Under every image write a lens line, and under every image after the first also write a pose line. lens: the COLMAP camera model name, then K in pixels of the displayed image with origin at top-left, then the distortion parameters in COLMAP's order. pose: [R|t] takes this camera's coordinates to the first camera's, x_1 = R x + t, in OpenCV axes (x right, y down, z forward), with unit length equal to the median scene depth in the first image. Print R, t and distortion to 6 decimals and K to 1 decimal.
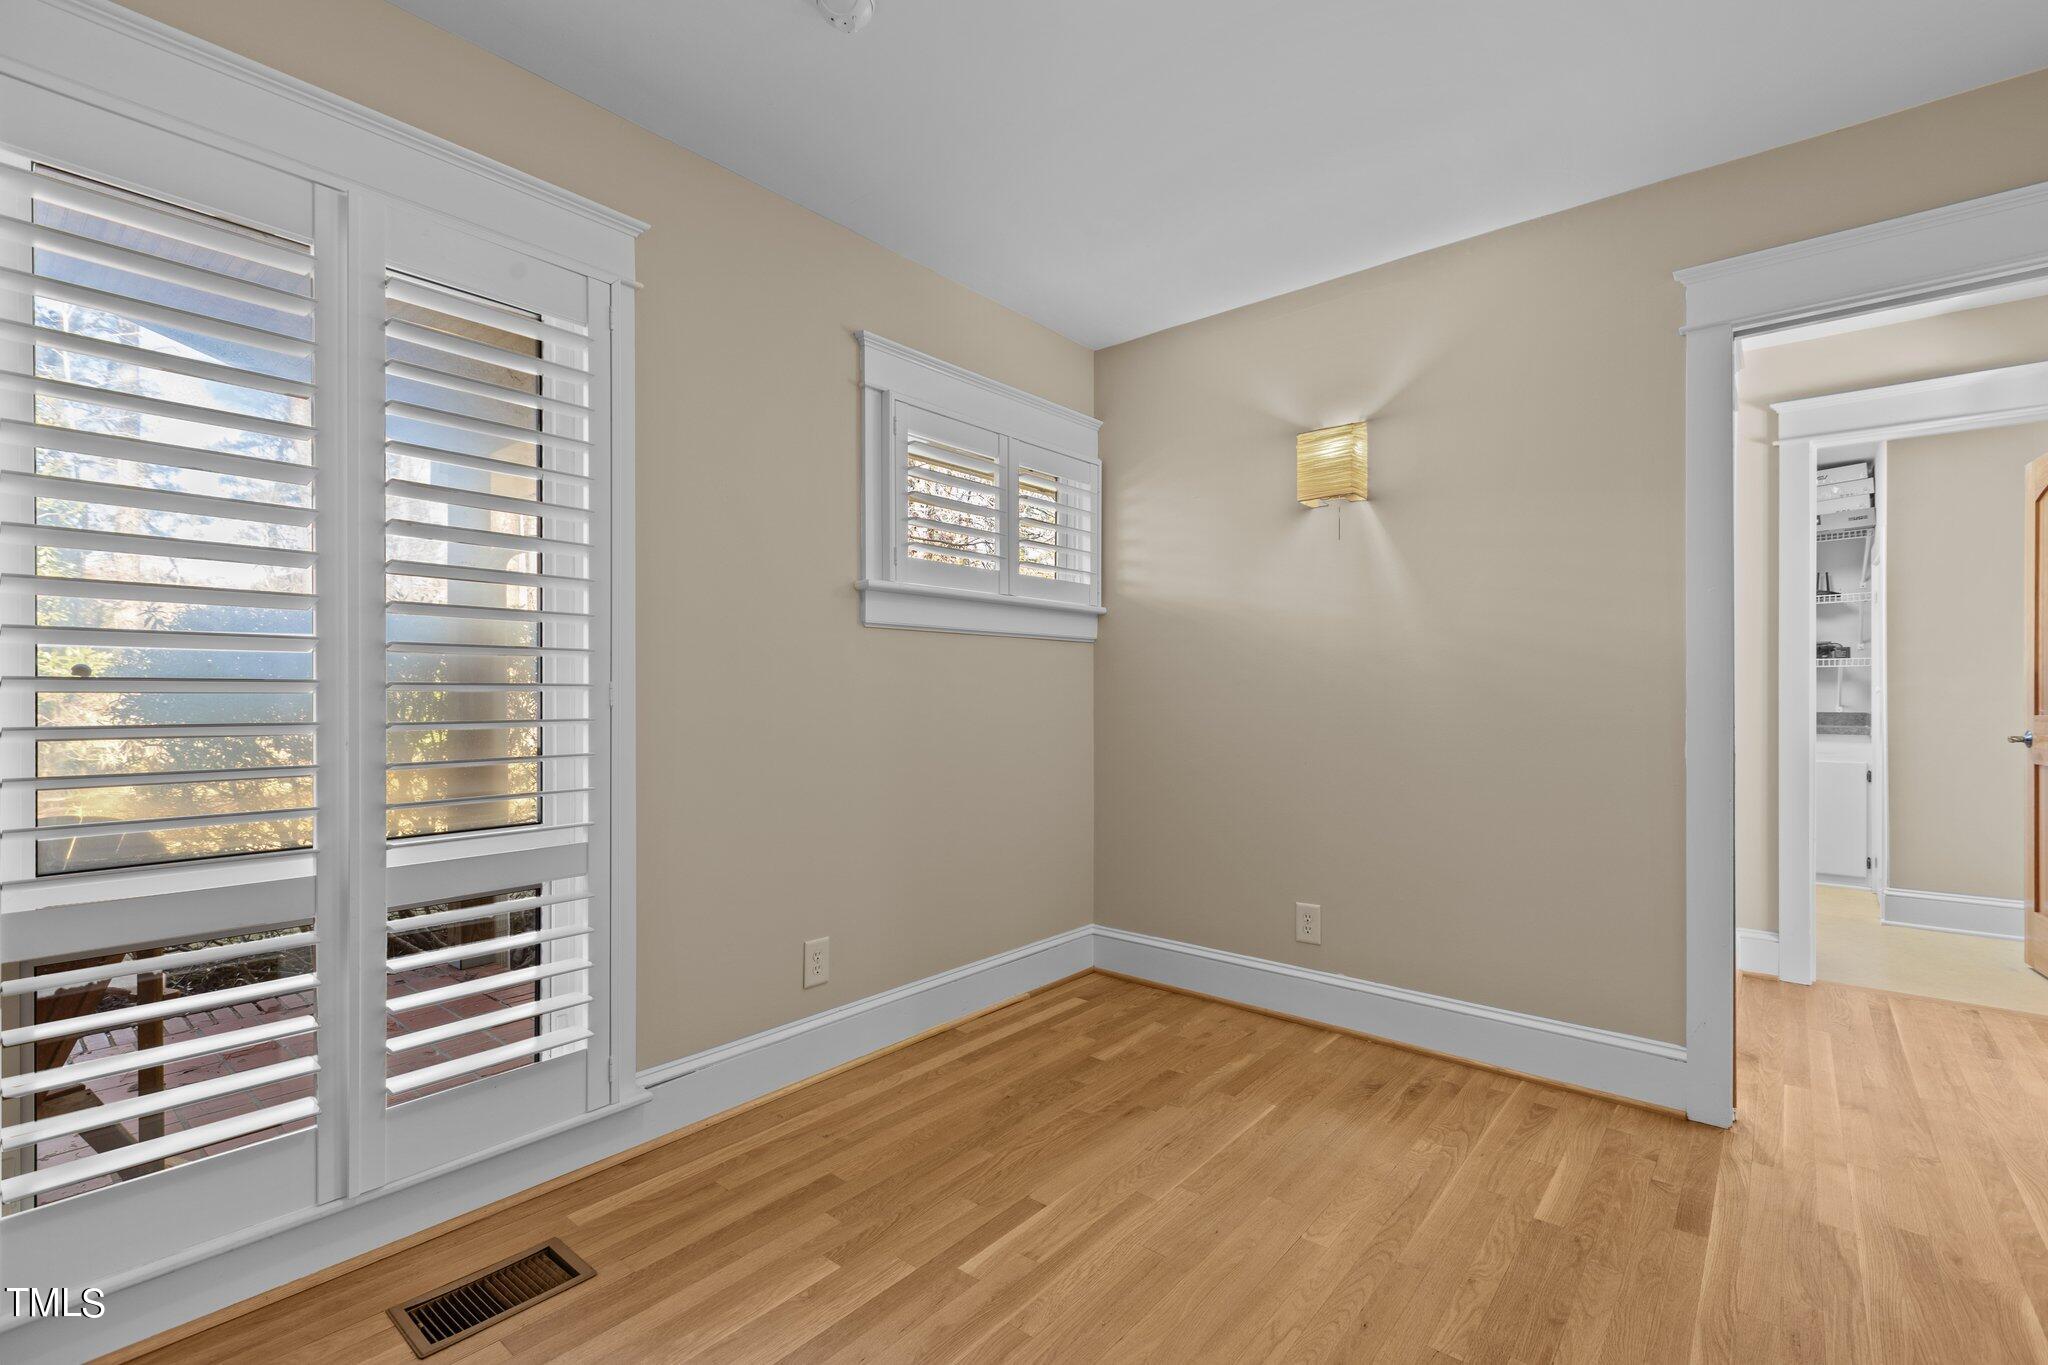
lens RADIAL K [[931.2, 0, 1026.9], [0, 931.2, 698.7], [0, 0, 1]] dist [0.000698, -0.000510]
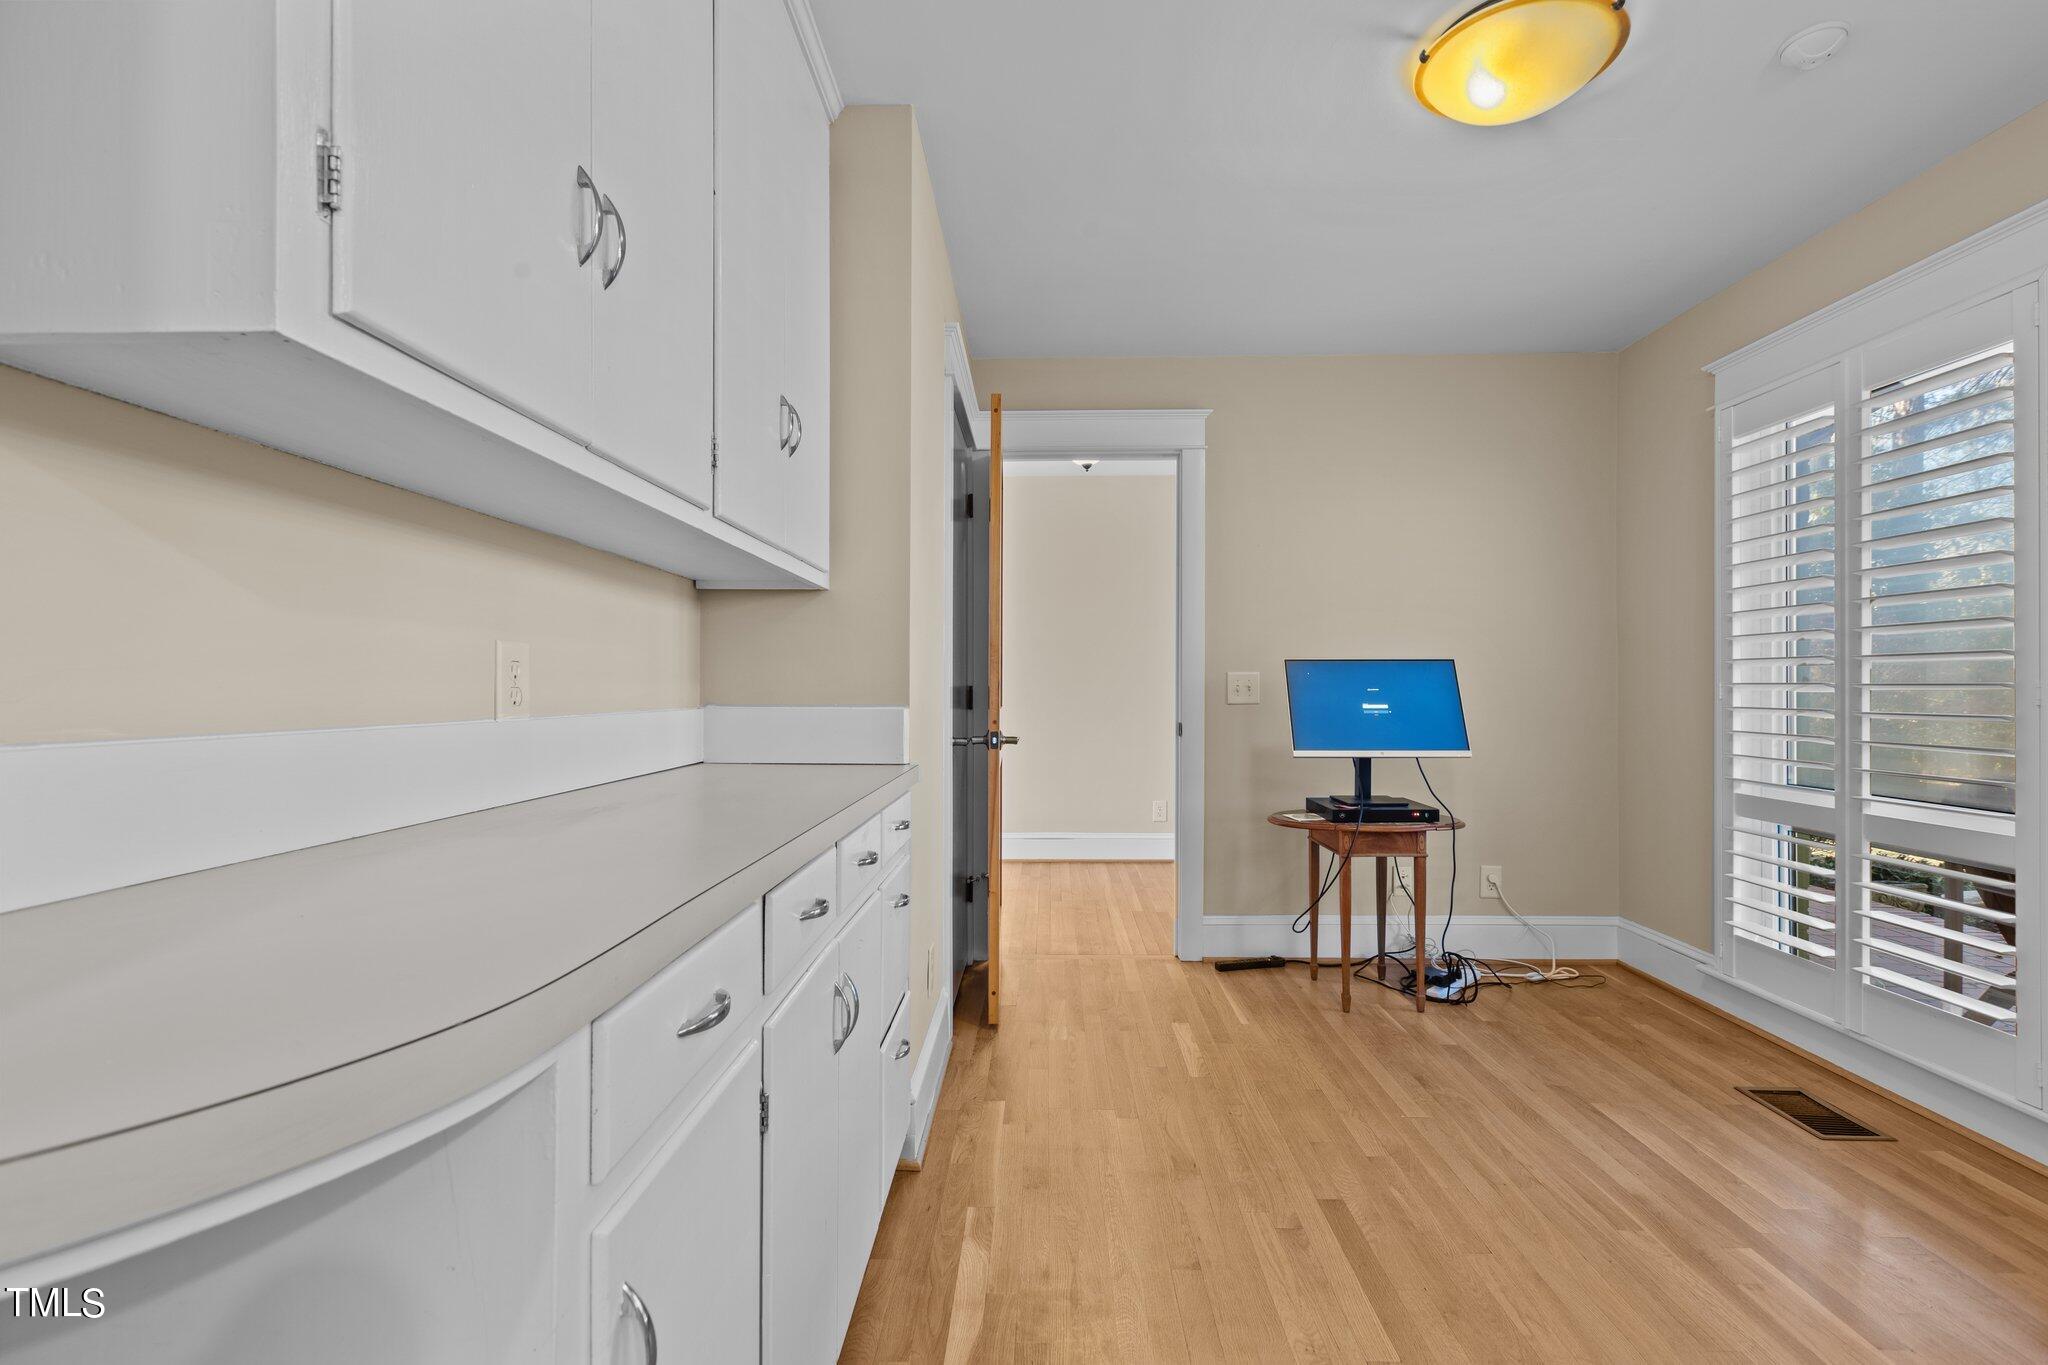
lens RADIAL K [[931.2, 0, 1024.3], [0, 931.2, 684.7], [0, 0, 1]] dist [0.000698, -0.000510]
pose [[-0.788542, 0.003035, -0.614973, 1.123820], [0.002469, 0.999995, 0.001770, -0.020439], [0.614976, -0.000122, -0.788546, 1.242772]]
